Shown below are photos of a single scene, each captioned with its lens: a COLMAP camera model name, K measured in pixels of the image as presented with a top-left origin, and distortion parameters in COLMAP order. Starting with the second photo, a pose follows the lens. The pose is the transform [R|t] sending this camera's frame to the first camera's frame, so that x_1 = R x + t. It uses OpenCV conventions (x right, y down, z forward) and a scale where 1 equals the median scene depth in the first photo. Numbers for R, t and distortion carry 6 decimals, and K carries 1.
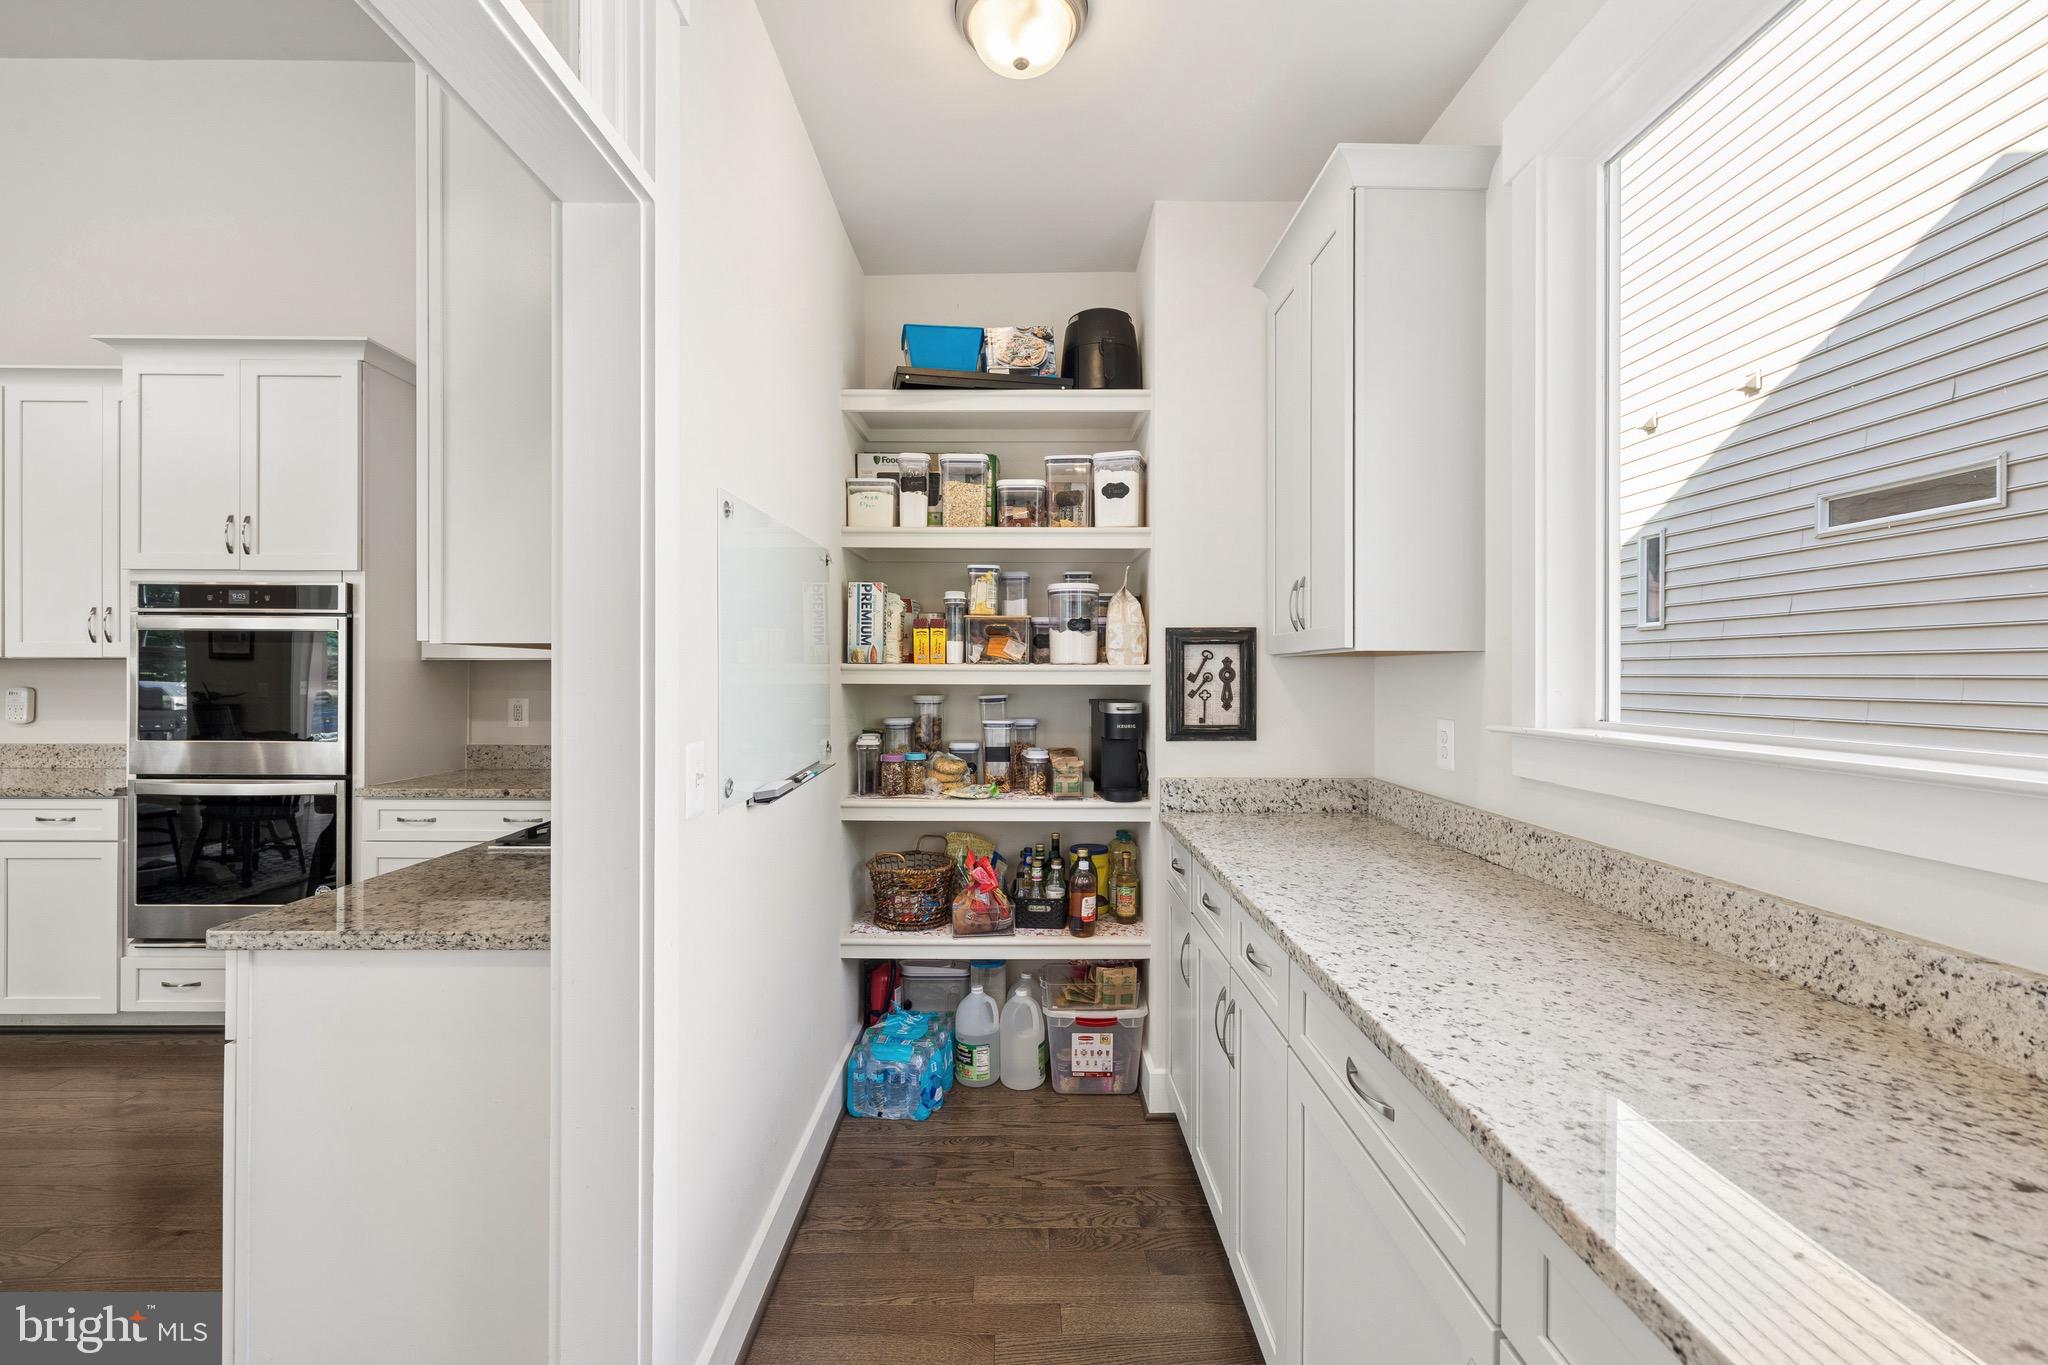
lens RADIAL K [[869.7, 0, 1015.0], [0, 869.7, 673.1], [0, 0, 1]] dist [0.001767, 0.000295]
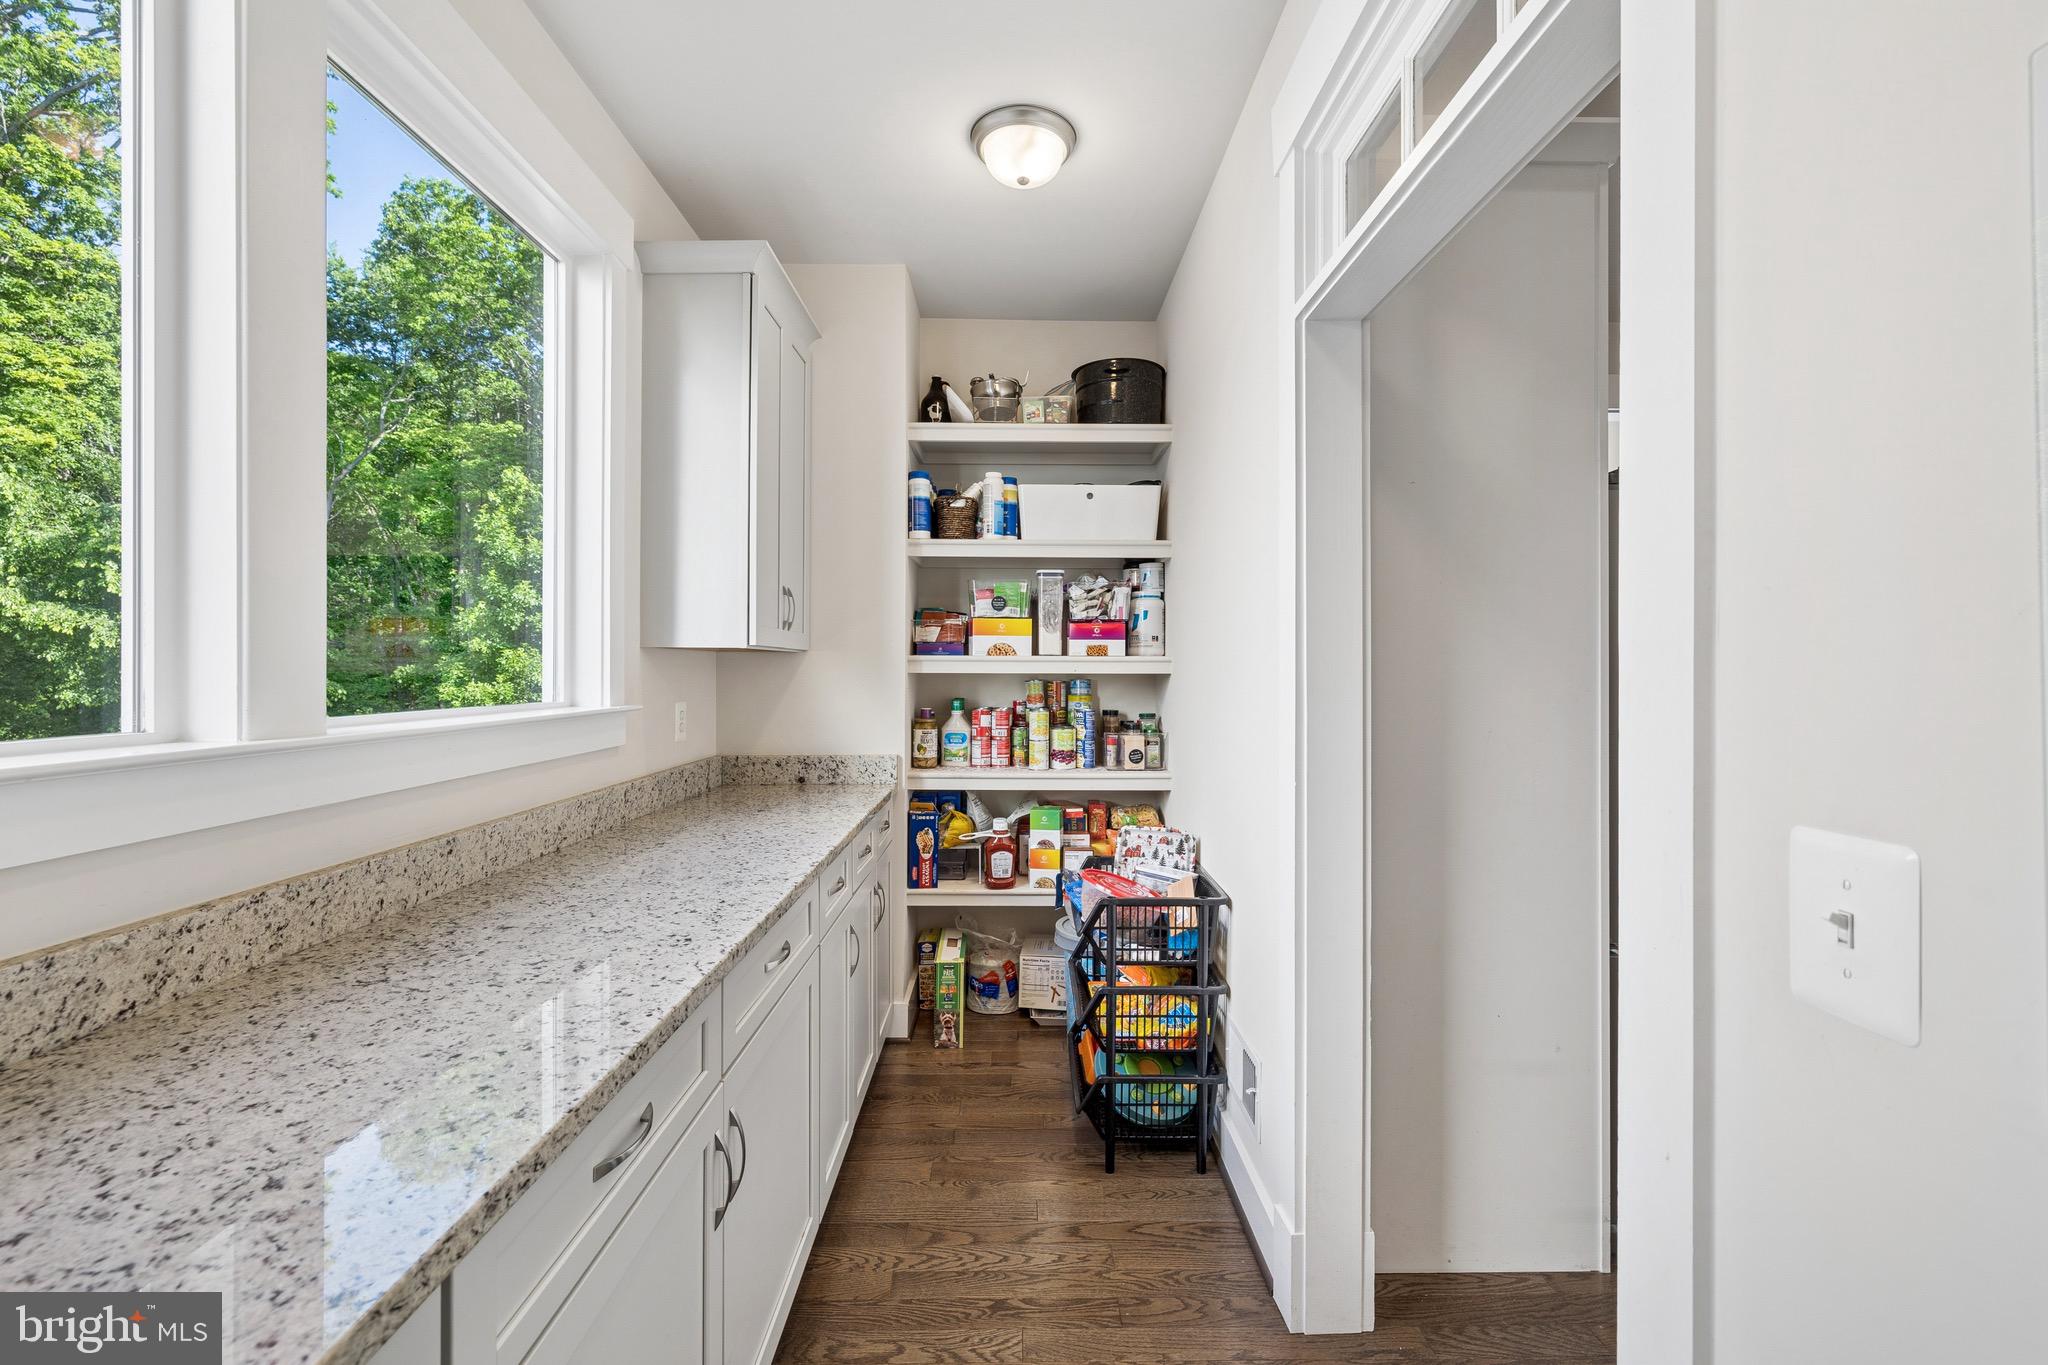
lens RADIAL K [[860.6, 0, 1033.1], [0, 860.6, 676.9], [0, 0, 1]] dist [0.004306, 0.000114]
pose [[-0.999693, -0.004581, -0.024340, 0.026593], [-0.004781, 0.999955, 0.008155, 0.007546], [0.024302, 0.008269, -0.999670, 2.035673]]
